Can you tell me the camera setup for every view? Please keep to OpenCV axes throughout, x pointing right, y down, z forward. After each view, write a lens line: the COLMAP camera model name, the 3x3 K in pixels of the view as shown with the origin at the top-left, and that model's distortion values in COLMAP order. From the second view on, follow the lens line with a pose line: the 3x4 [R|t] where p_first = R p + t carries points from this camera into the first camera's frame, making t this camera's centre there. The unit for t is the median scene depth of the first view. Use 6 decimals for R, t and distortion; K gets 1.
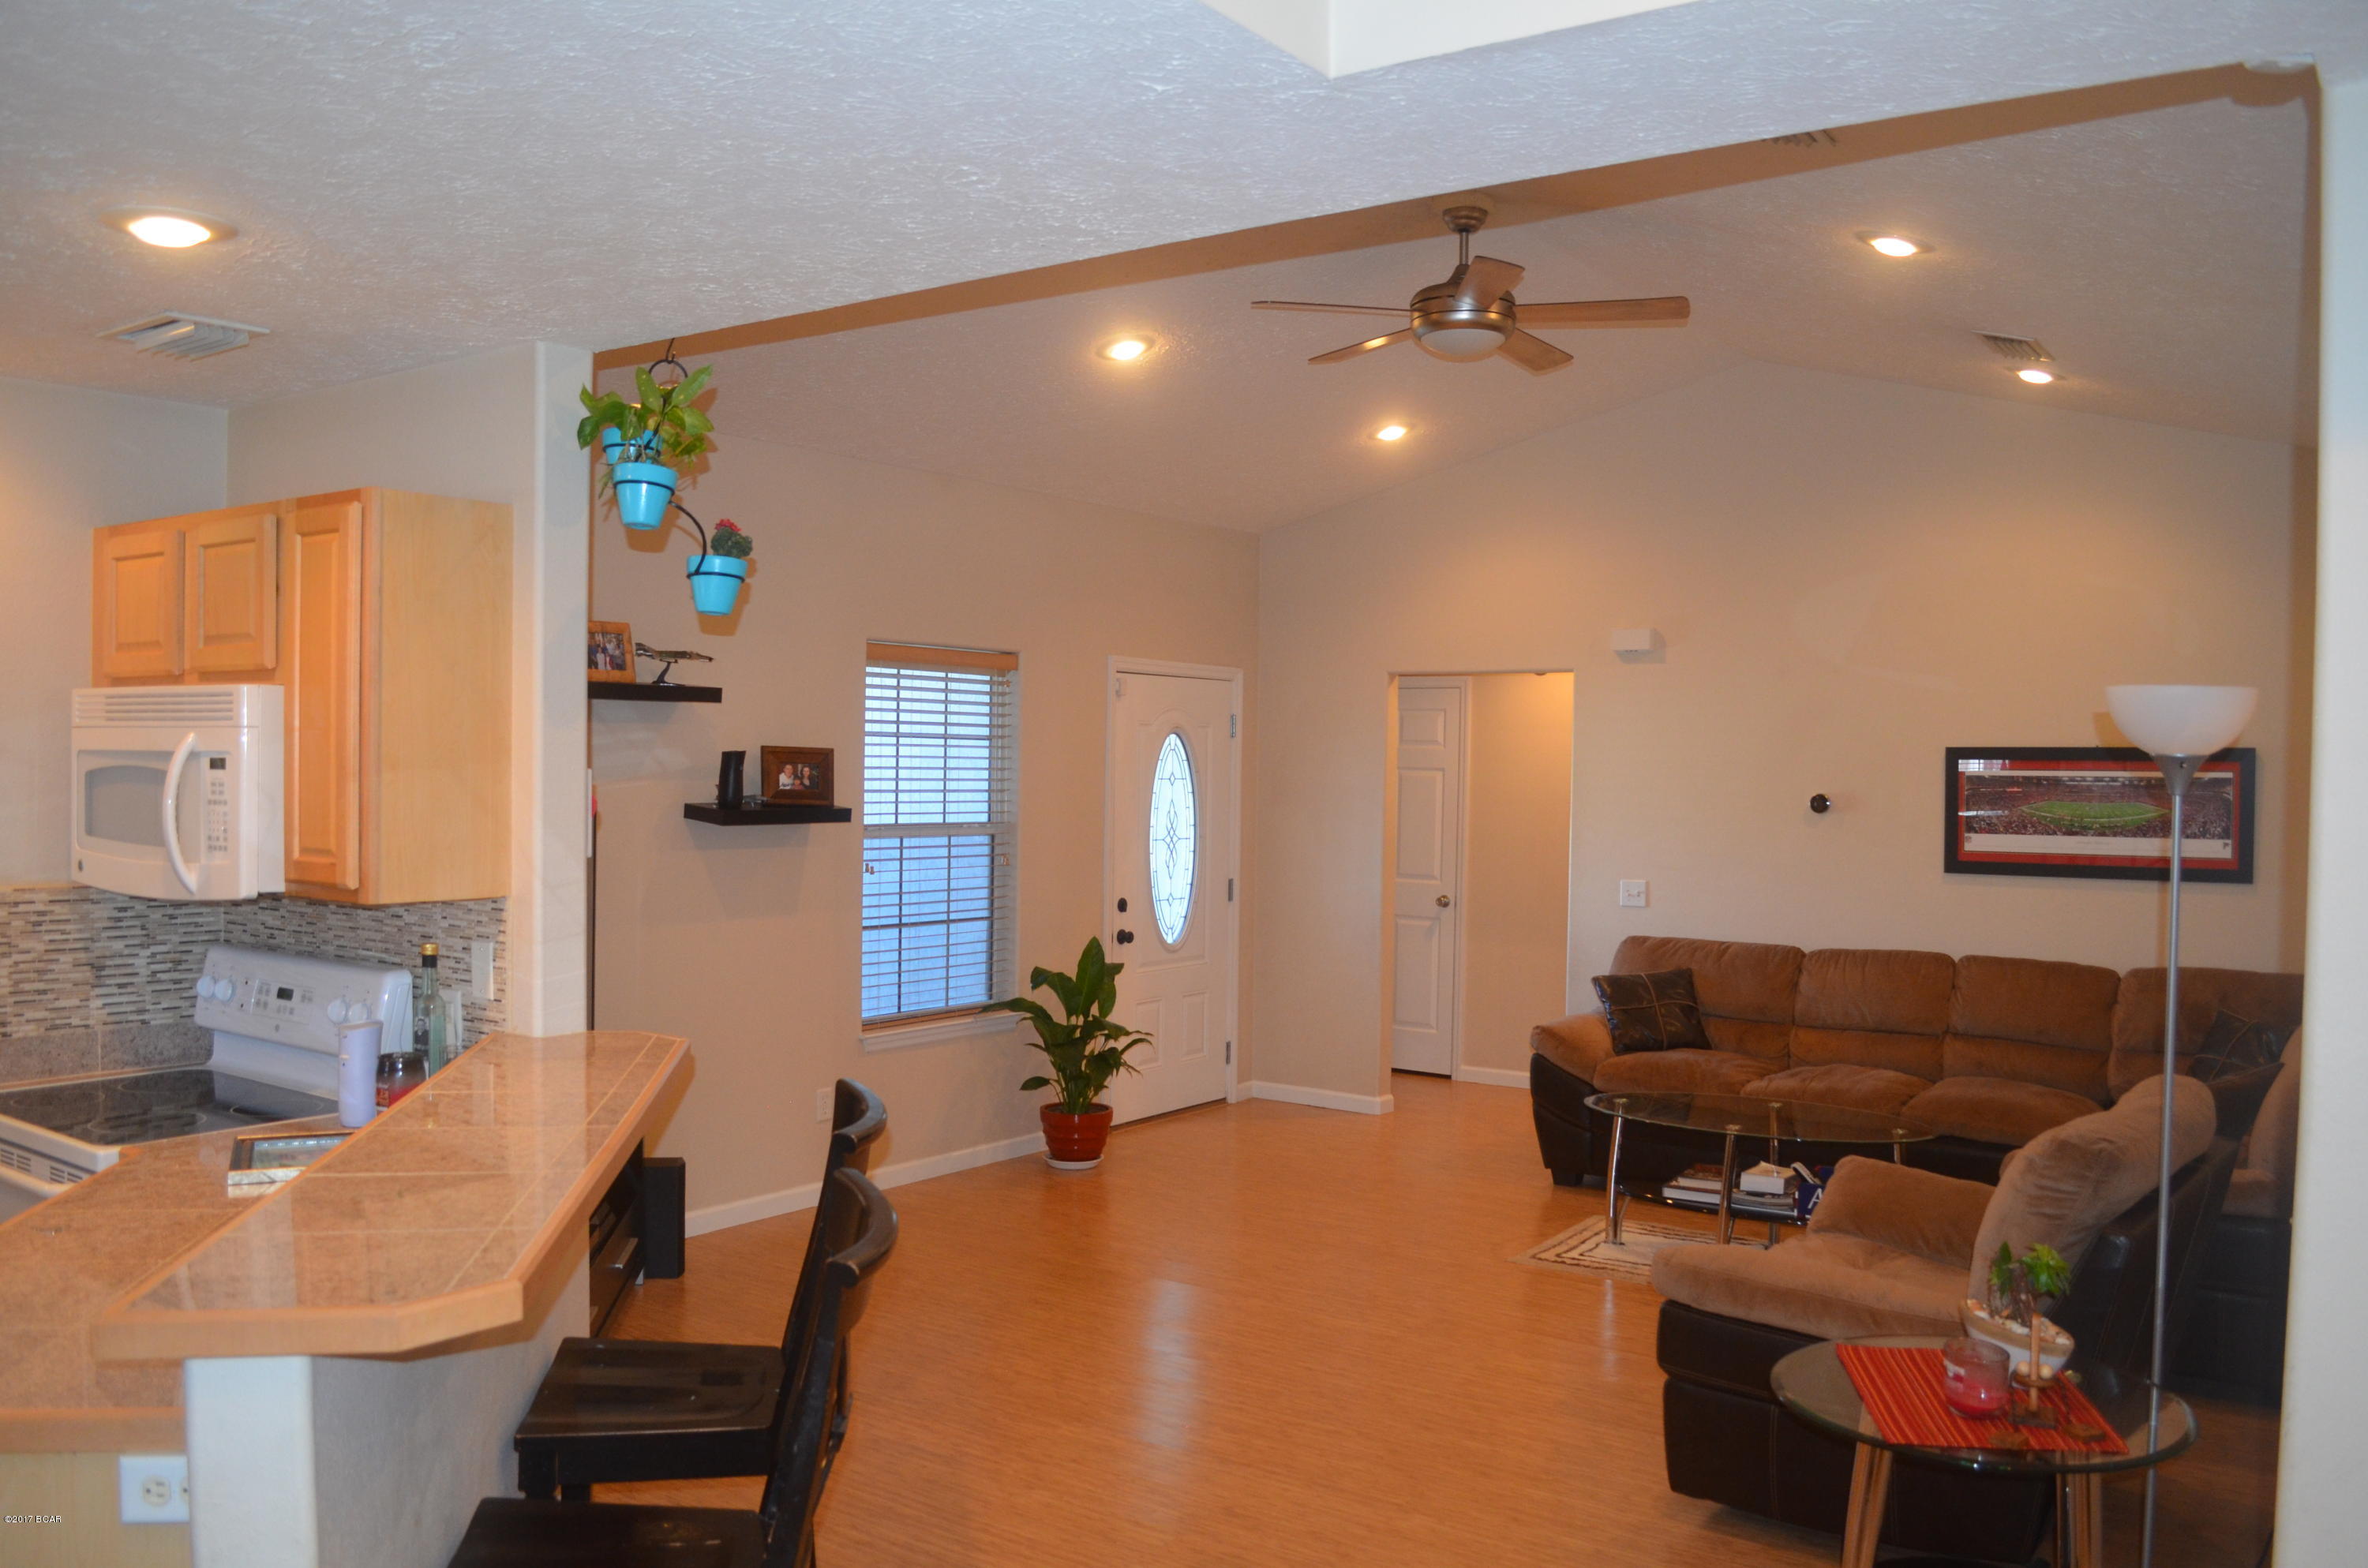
lens RADIAL K [[1850.0, 0, 1189.7], [0, 1850.0, 816.5], [0, 0, 1]] dist [-0.076625, -0.004081]
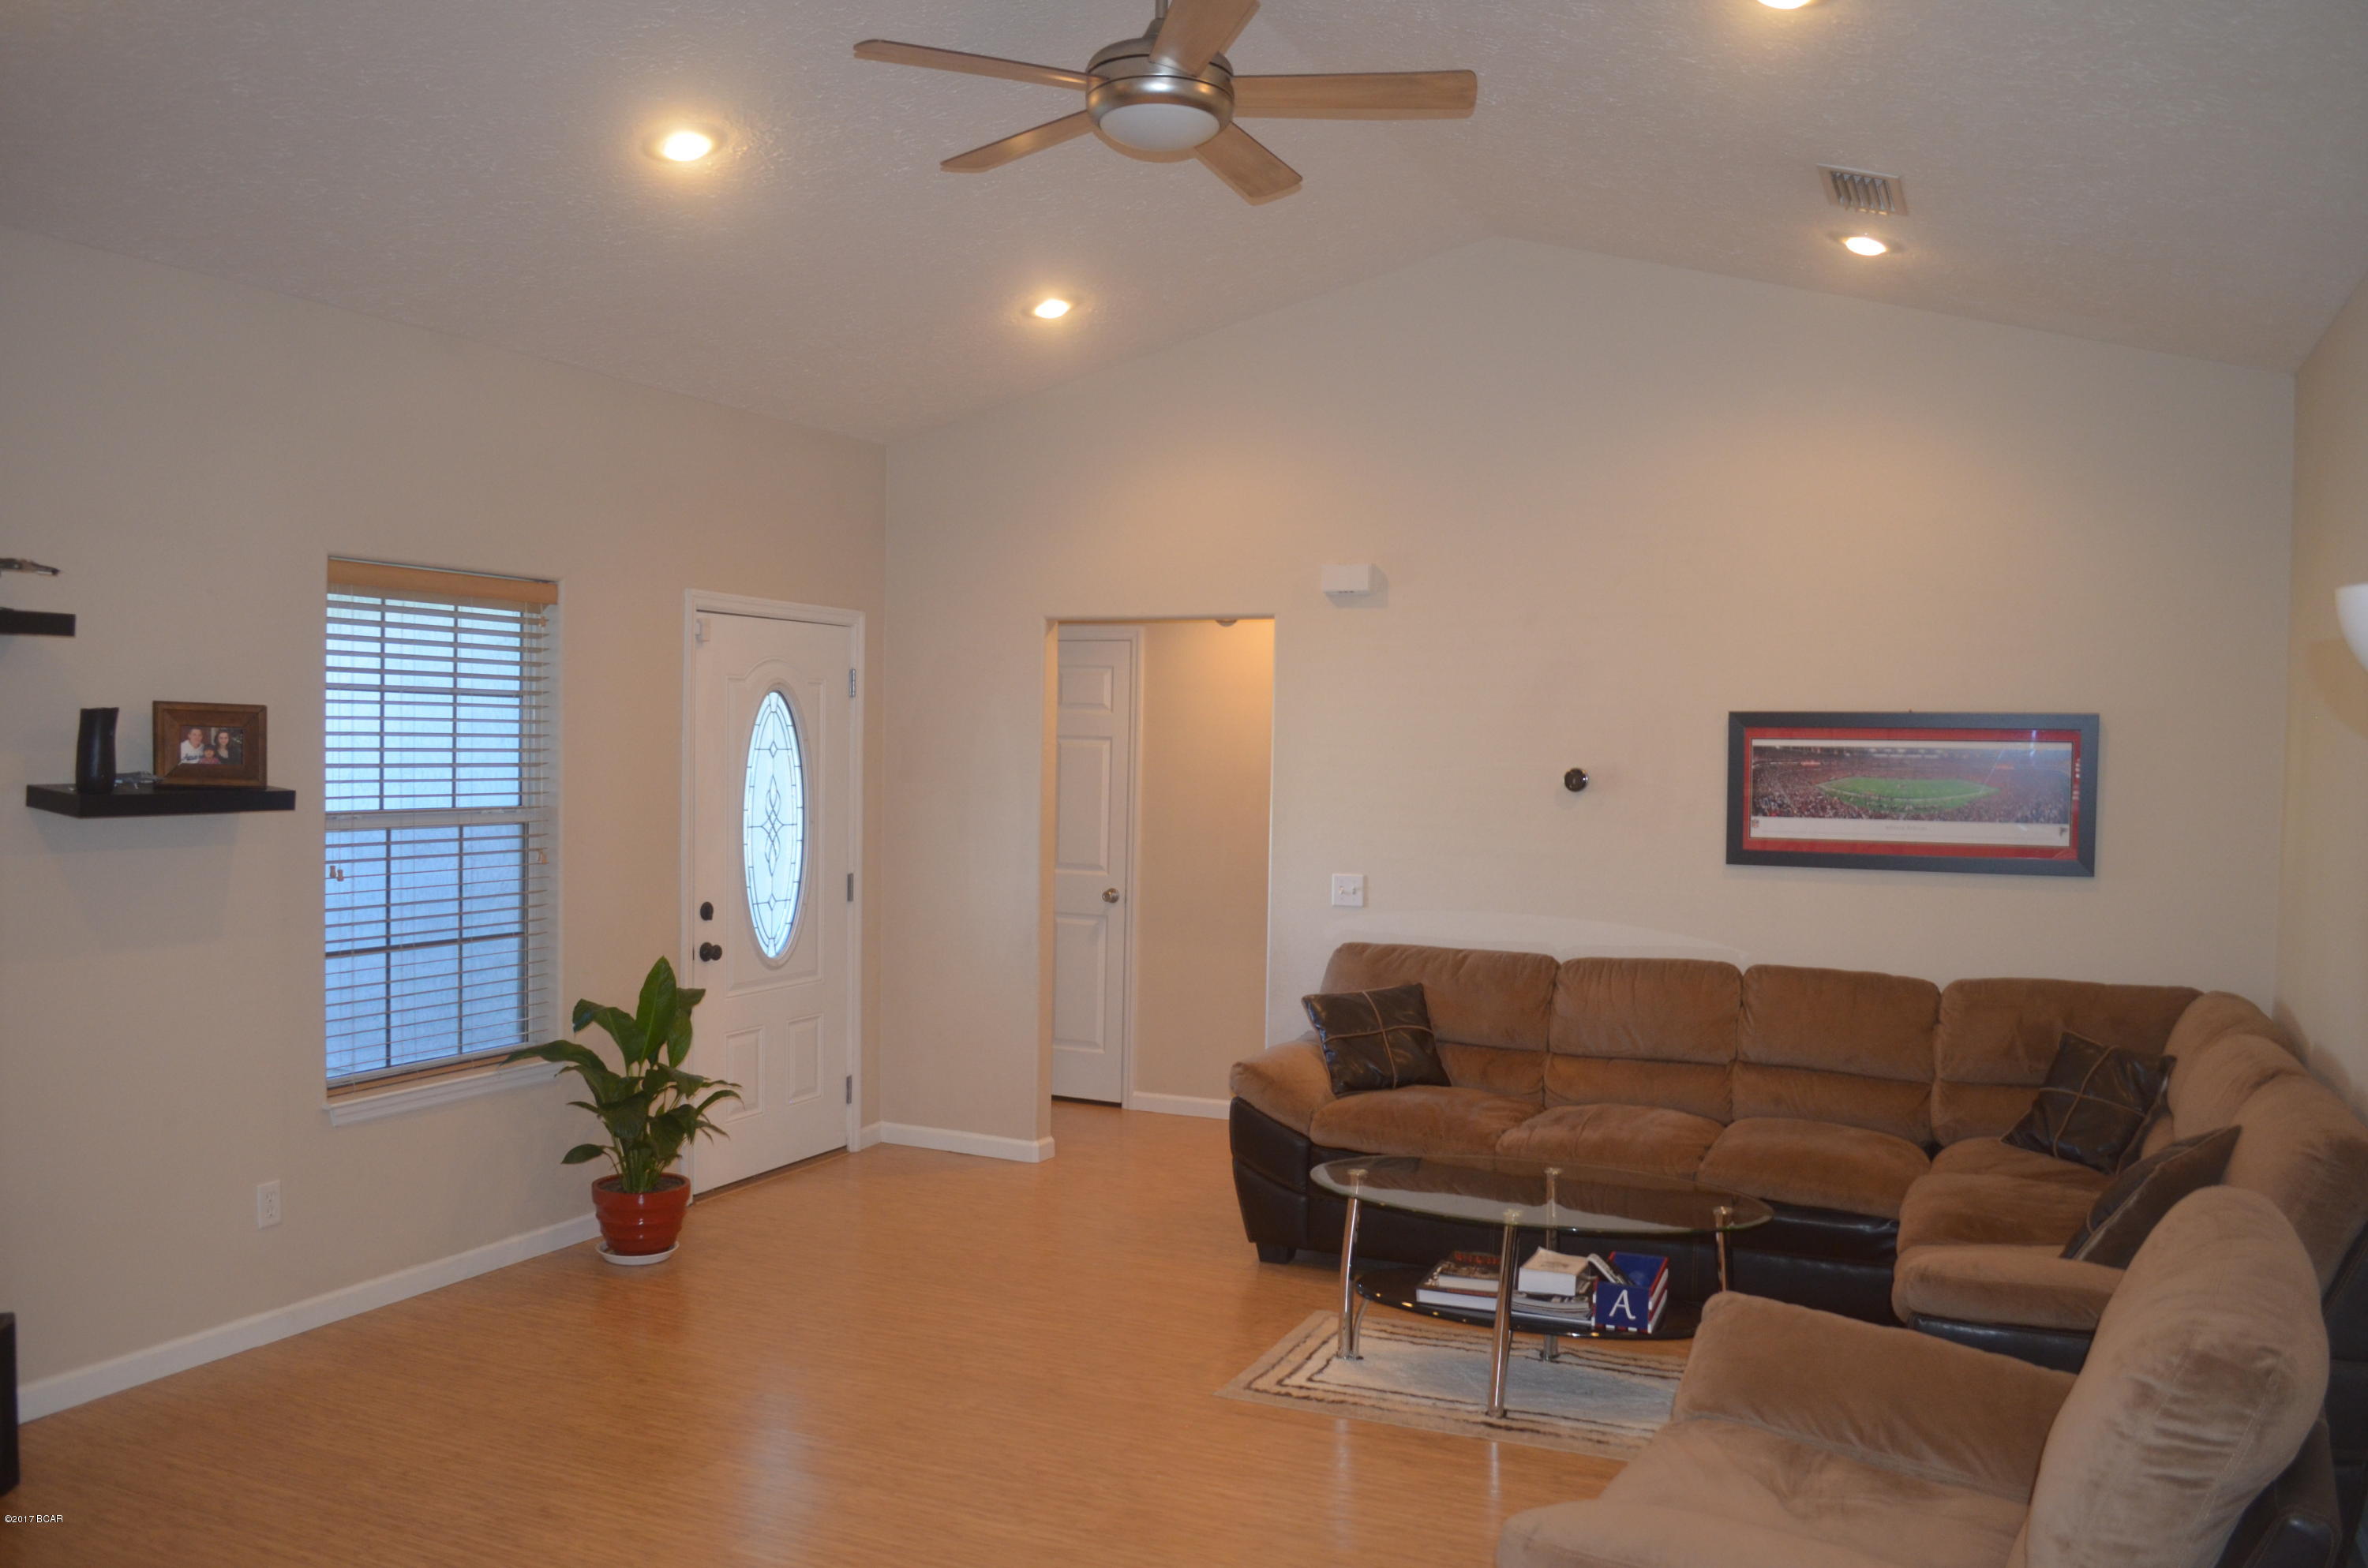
lens RADIAL K [[1850.0, 0, 1189.7], [0, 1850.0, 816.5], [0, 0, 1]] dist [-0.076625, -0.004081]
pose [[0.982184, -0.004983, 0.187855, 0.020348], [0.002086, 0.999876, 0.015616, -0.004174], [-0.187910, -0.014946, 0.982073, 0.230090]]
